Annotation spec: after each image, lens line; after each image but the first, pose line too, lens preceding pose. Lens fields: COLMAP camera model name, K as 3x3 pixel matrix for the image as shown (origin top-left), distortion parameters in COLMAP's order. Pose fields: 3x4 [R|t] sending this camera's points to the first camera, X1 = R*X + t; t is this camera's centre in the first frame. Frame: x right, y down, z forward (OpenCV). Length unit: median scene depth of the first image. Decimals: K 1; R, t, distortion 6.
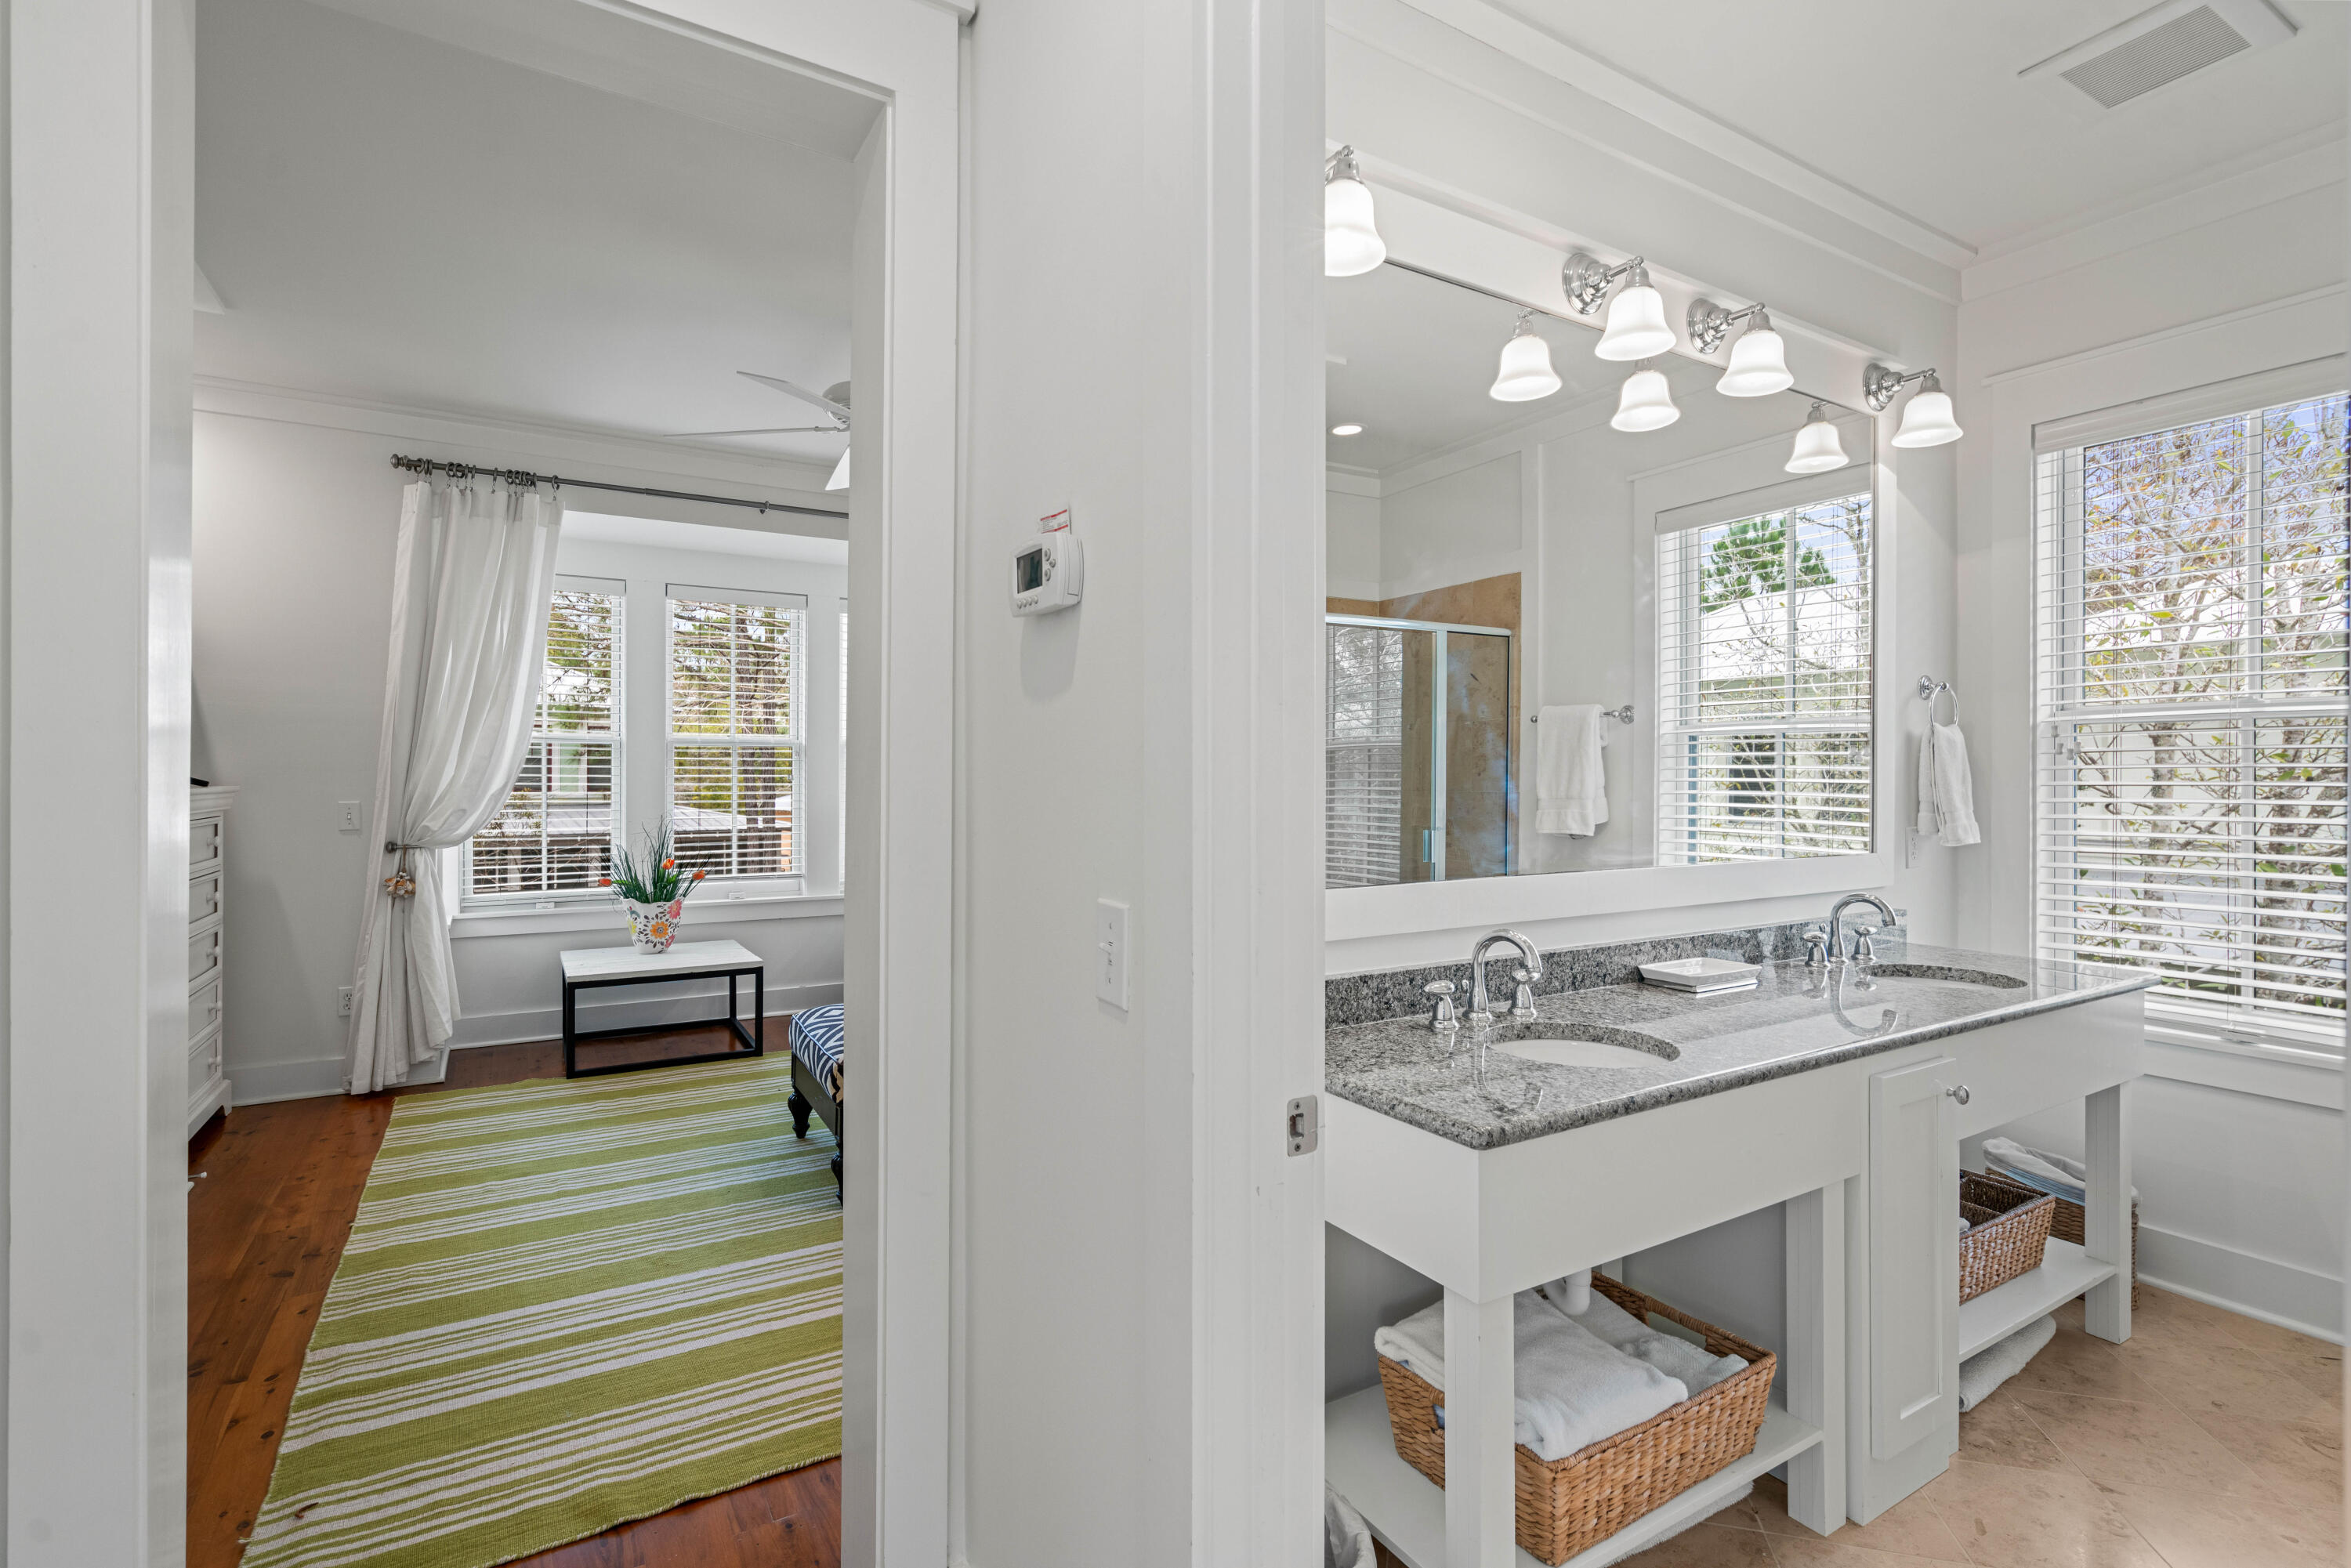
lens RADIAL K [[1091.7, 0, 1175.5], [0, 1091.7, 784.0], [0, 0, 1]] dist [-0.000428, -0.000216]
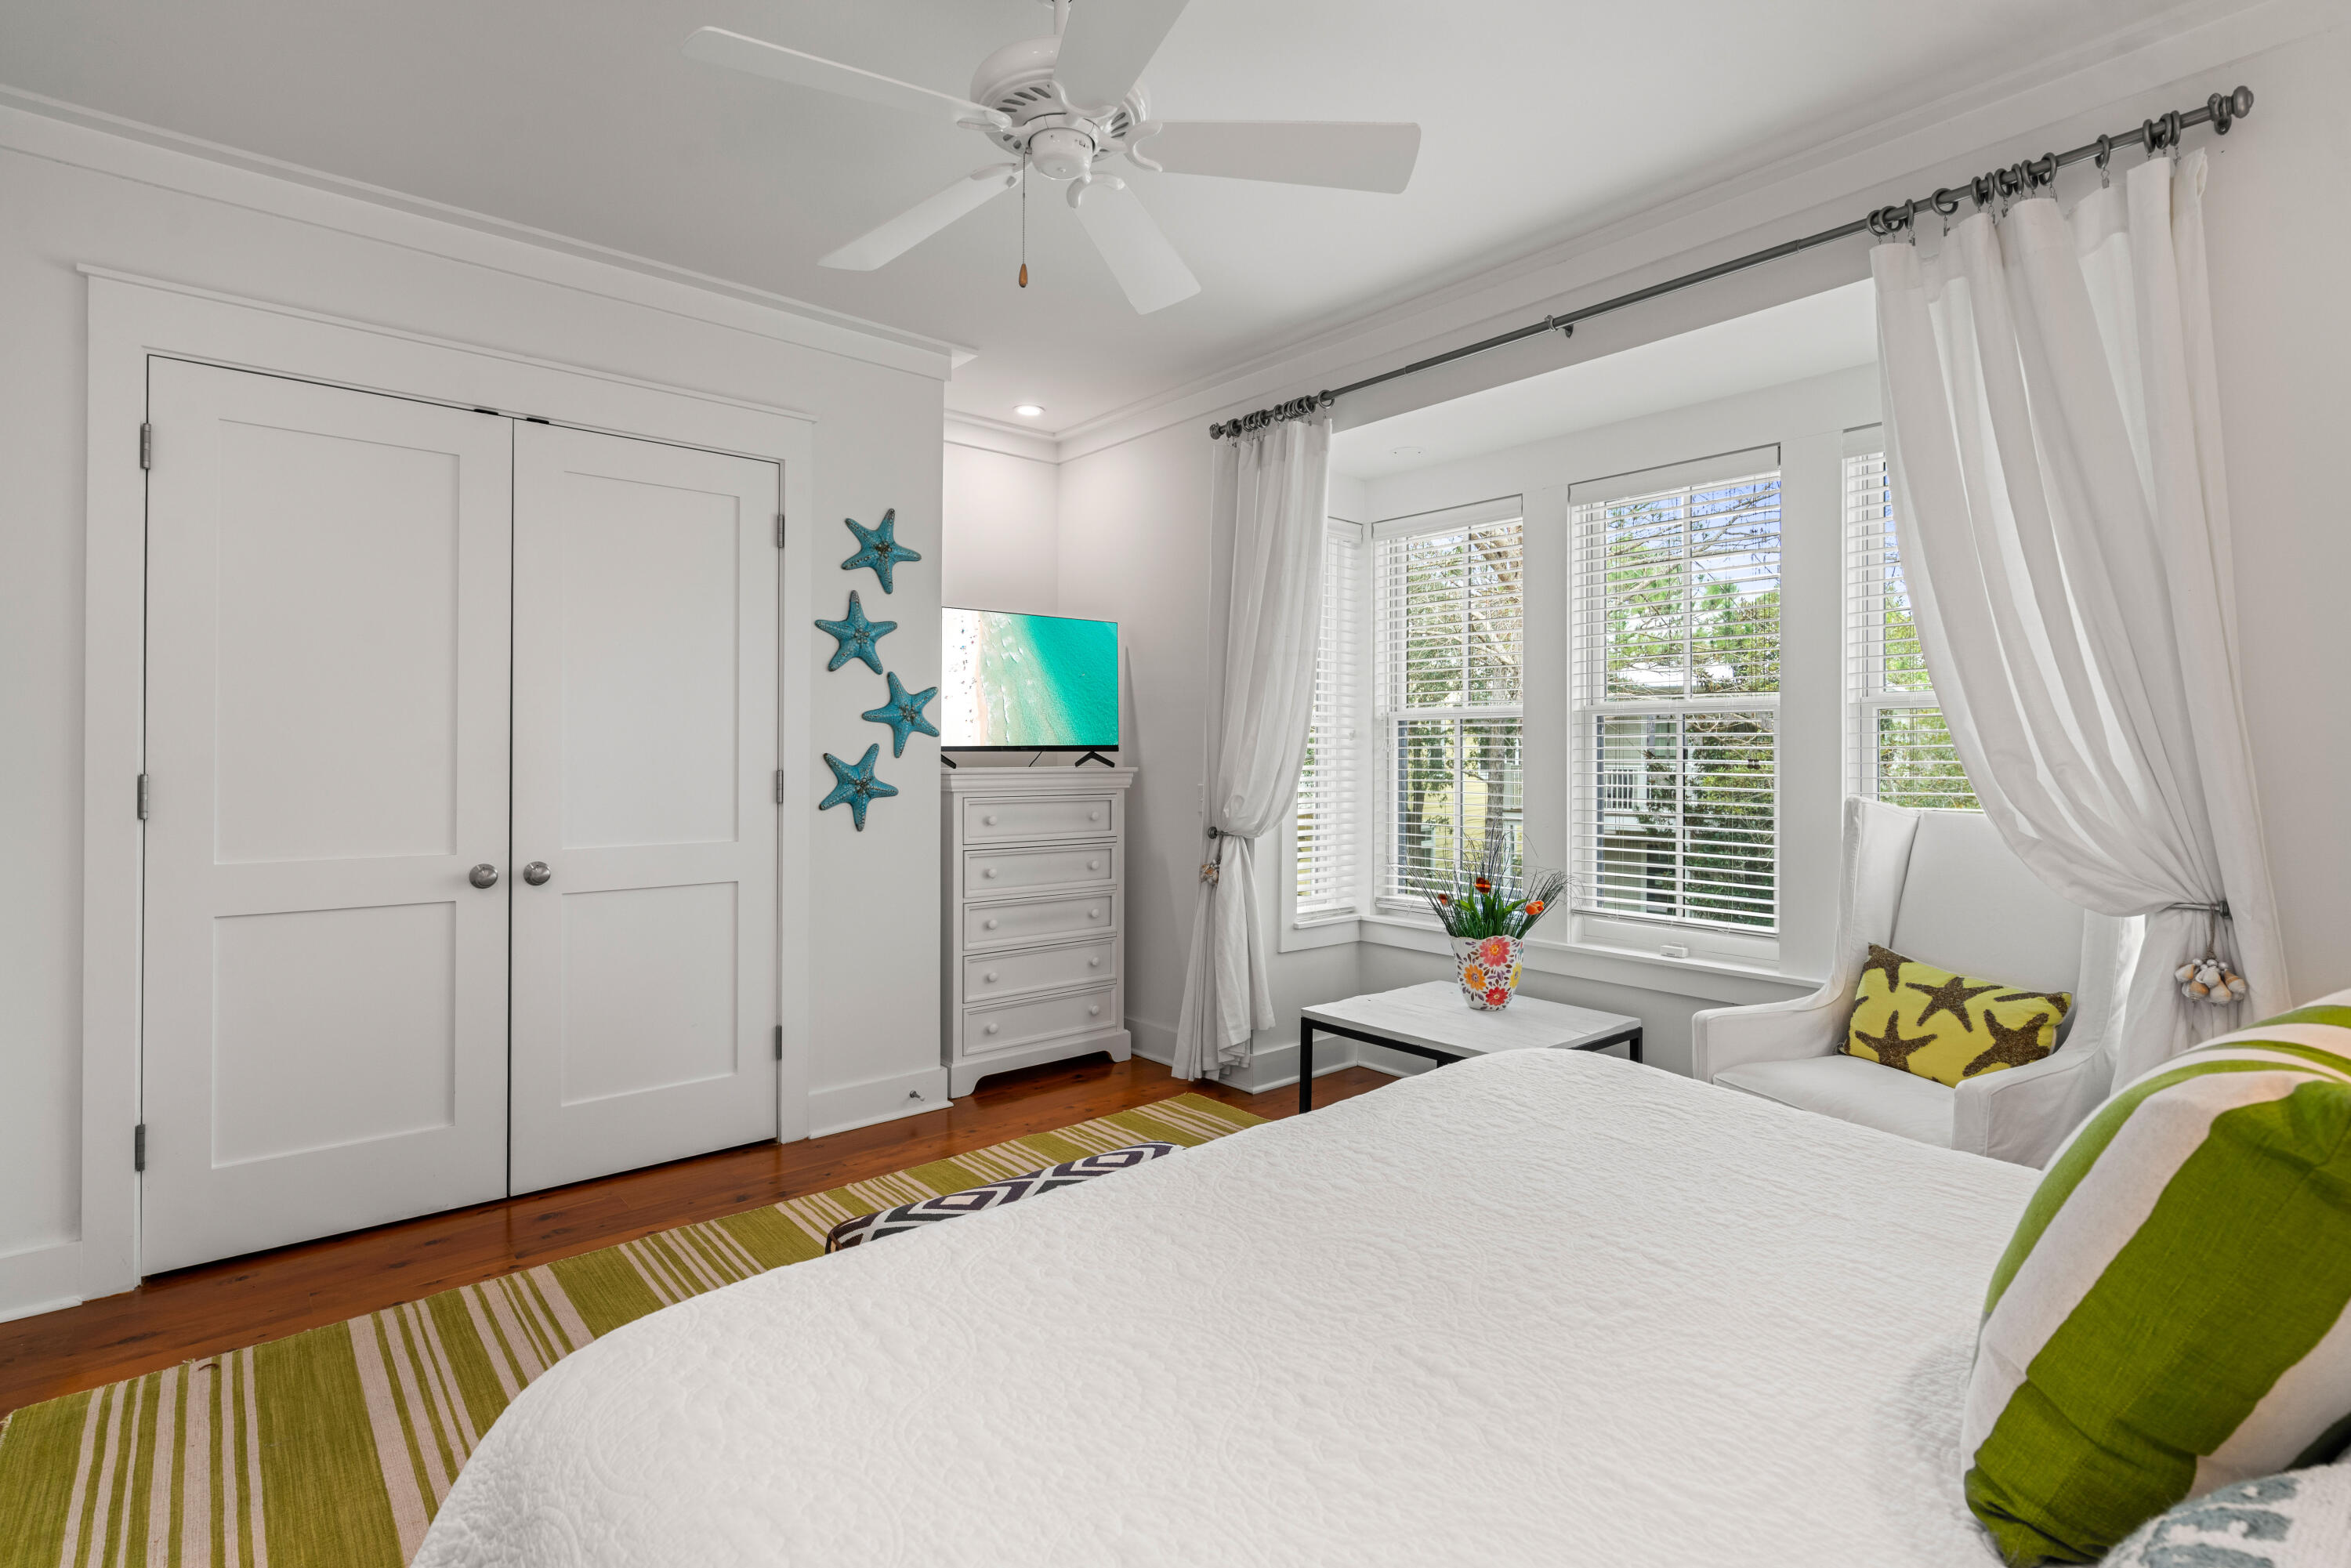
lens RADIAL K [[1142.8, 0, 1168.2], [0, 1142.8, 753.2], [0, 0, 1]] dist [0.001705, 0.000284]
pose [[0.153852, 0.002516, -0.988091, 0.270552], [-0.006356, 0.999979, 0.001556, -0.013345], [0.988073, 0.006041, 0.153865, 0.787279]]
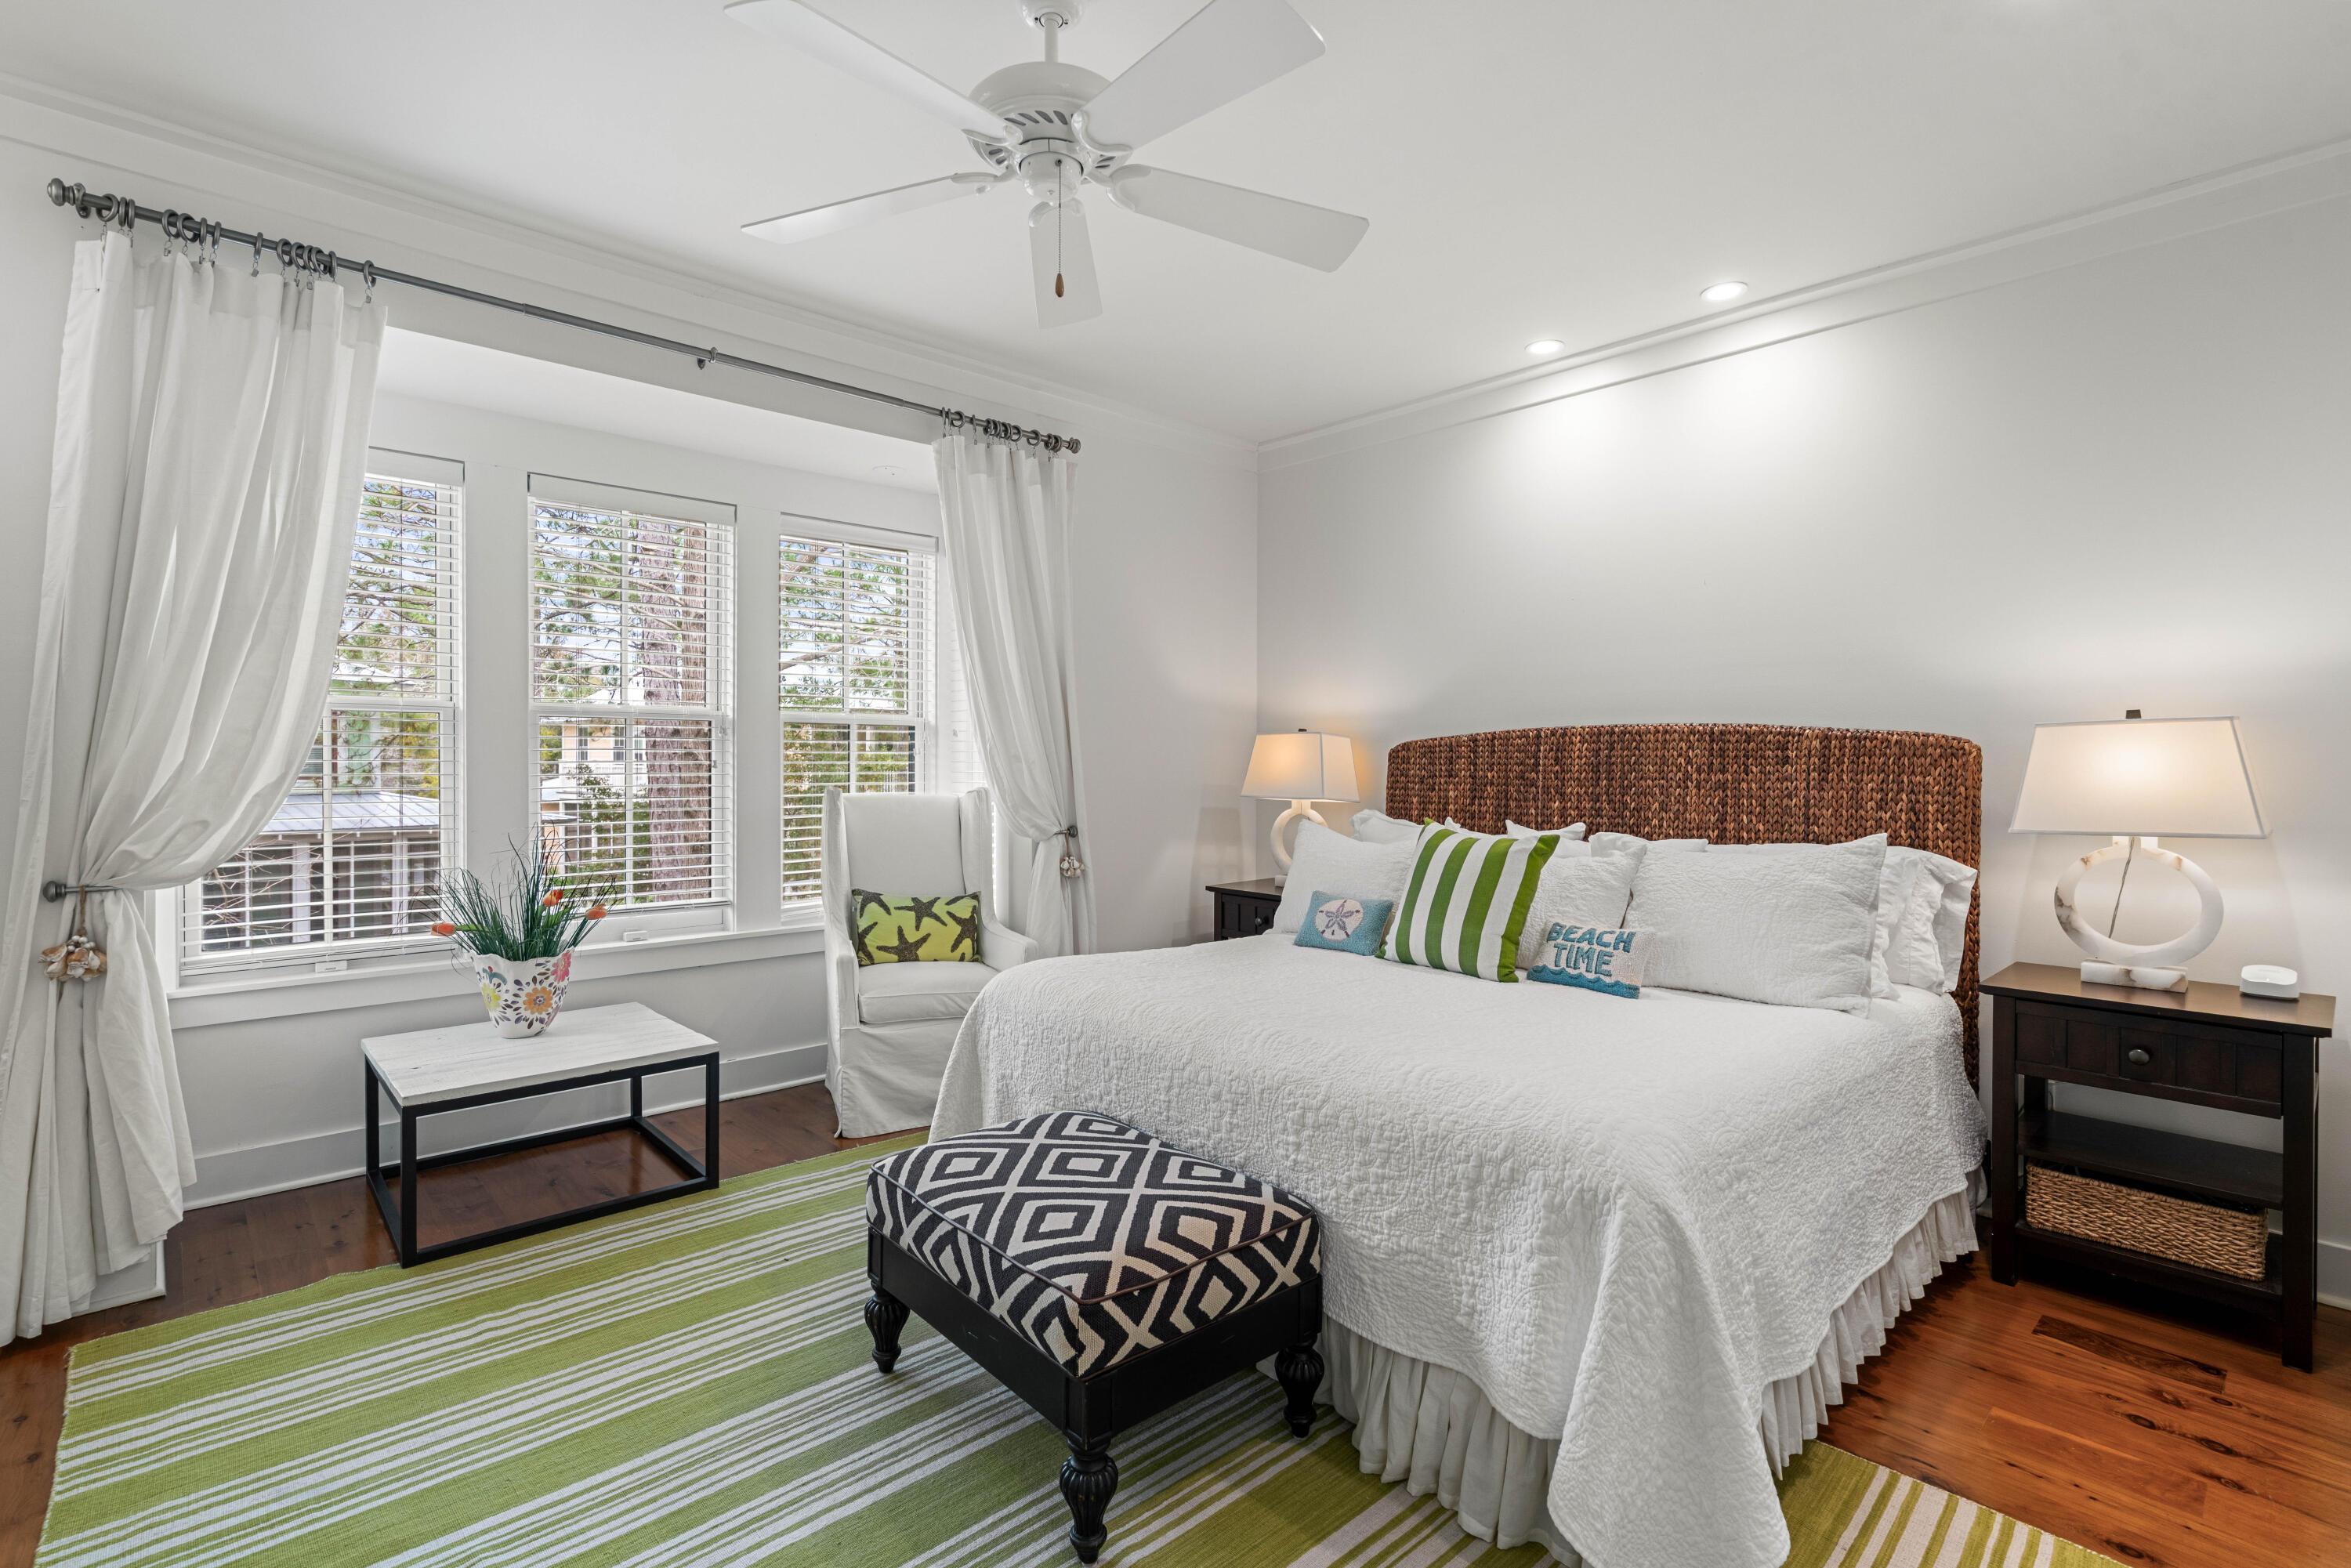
lens RADIAL K [[1072.2, 0, 1162.9], [0, 1072.2, 777.2], [0, 0, 1]] dist [-0.002068, 0.000285]
pose [[0.979561, -0.003608, 0.201117, -0.270020], [0.002435, 0.999979, 0.006083, -0.001778], [-0.201135, -0.005469, 0.979548, 0.346506]]
